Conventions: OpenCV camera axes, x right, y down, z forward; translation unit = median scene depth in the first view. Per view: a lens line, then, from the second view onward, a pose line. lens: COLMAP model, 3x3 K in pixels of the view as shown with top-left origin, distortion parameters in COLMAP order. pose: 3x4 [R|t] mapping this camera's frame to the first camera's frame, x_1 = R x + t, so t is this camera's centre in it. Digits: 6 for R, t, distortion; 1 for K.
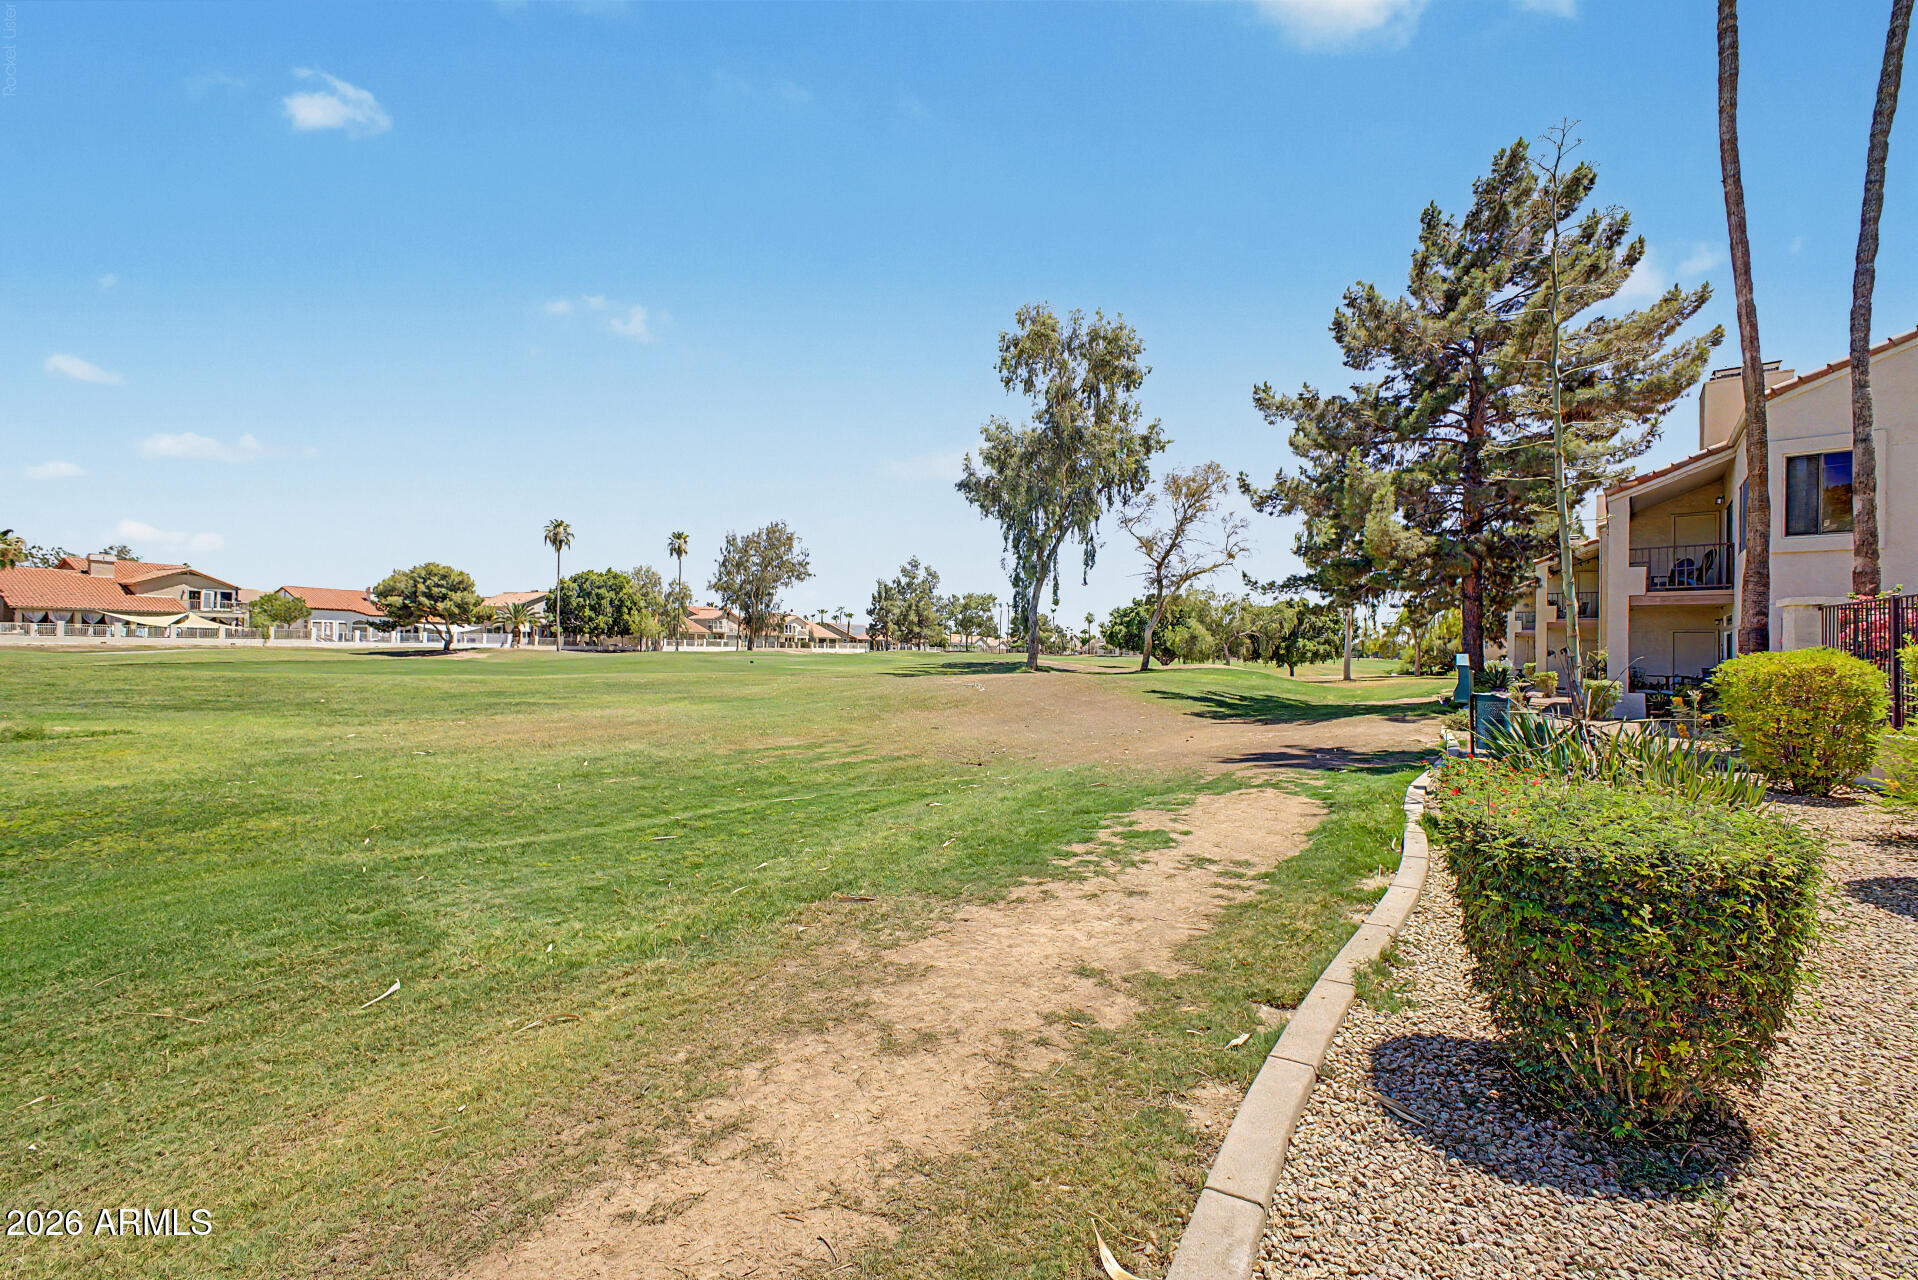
lens RADIAL K [[743.1, 0, 967.5], [0, 743.1, 650.5], [0, 0, 1]] dist [0.000318, -0.000287]
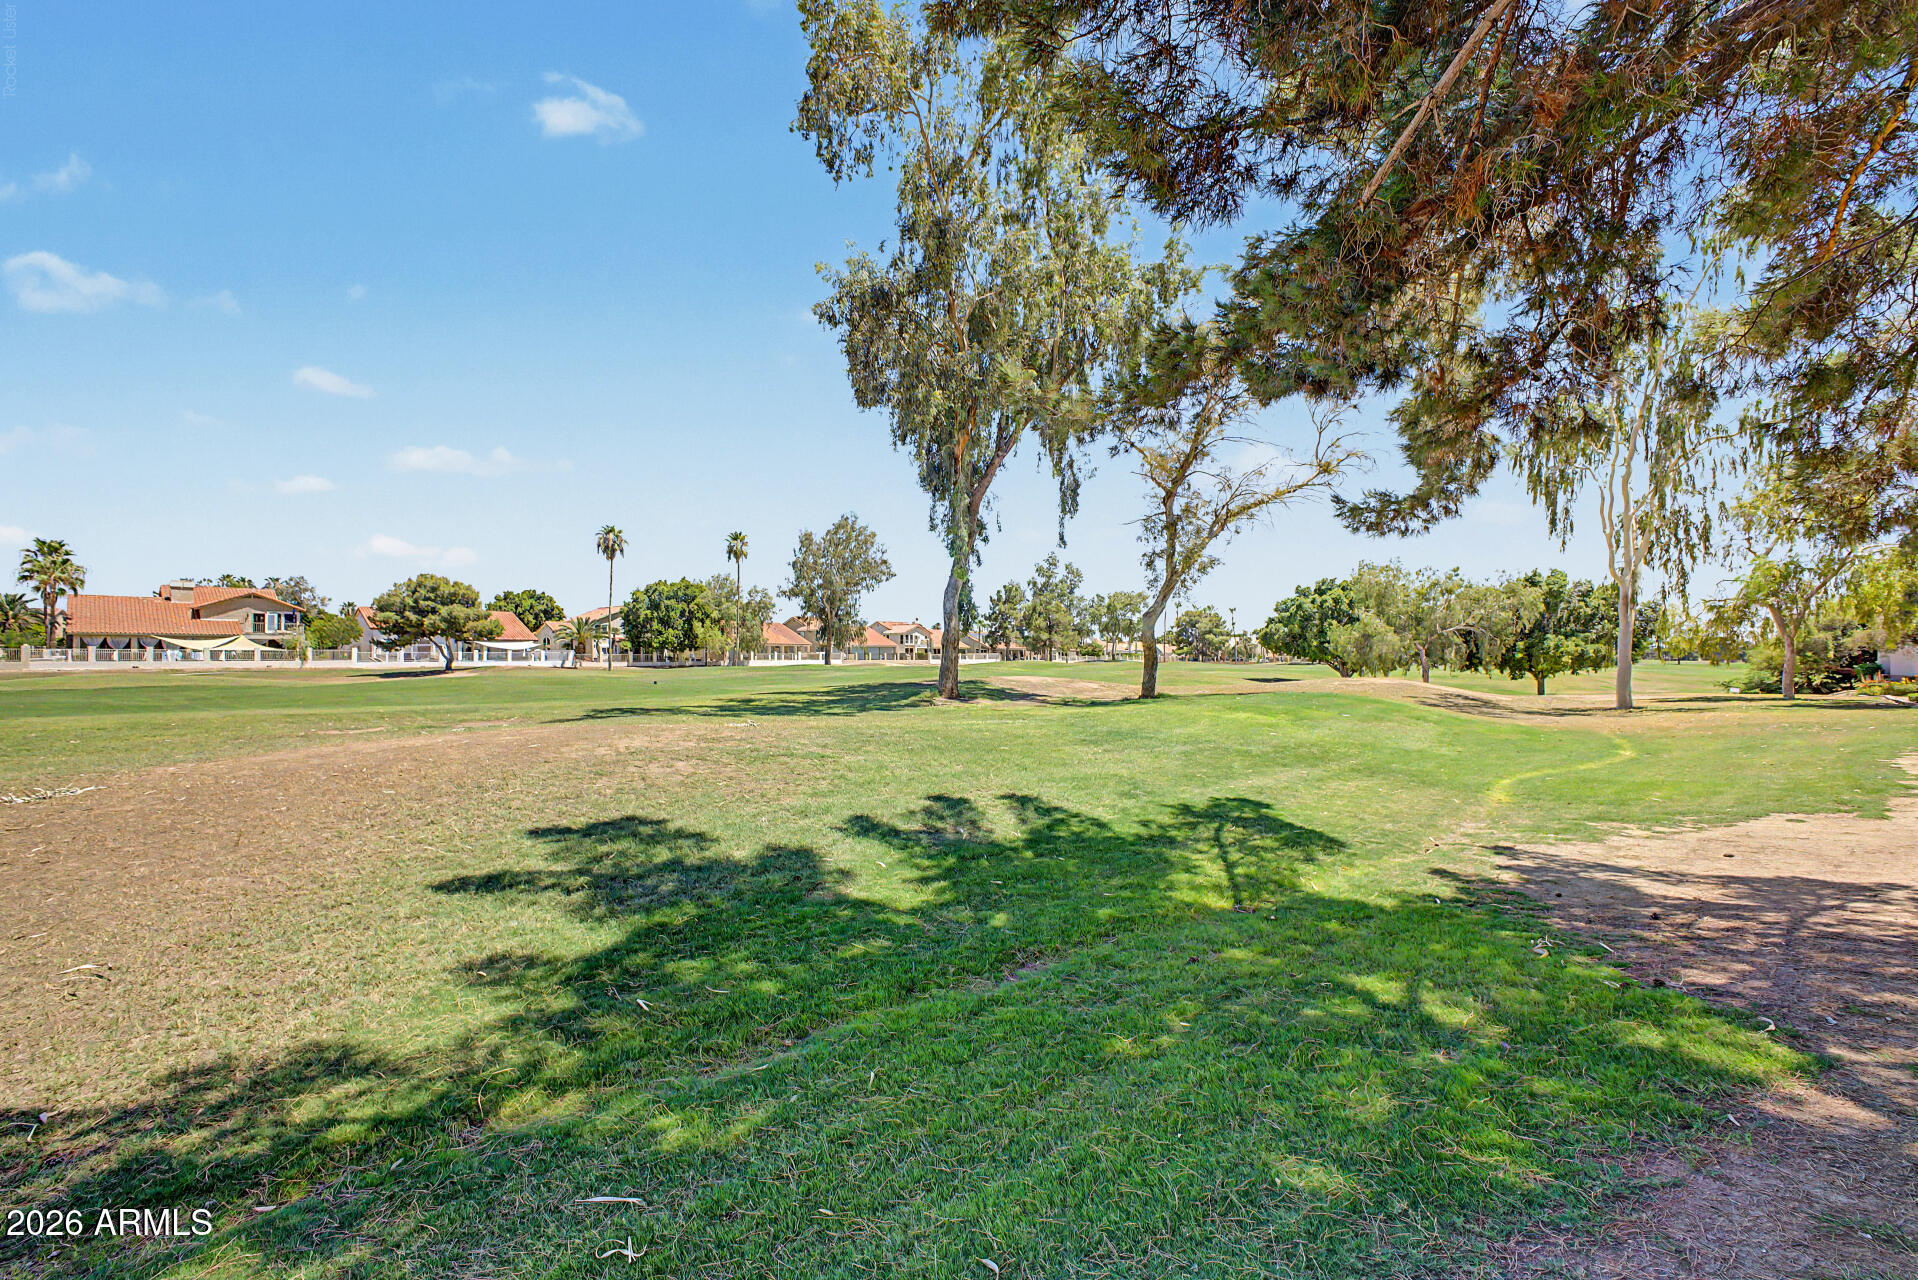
lens RADIAL K [[751.7, 0, 972.0], [0, 751.7, 650.6], [0, 0, 1]] dist [-0.000461, 0.000124]
pose [[0.962954, -0.018948, -0.269000, 0.140656], [0.015512, 0.999769, -0.014895, -0.000124], [0.269220, 0.010170, 0.963025, 0.243008]]
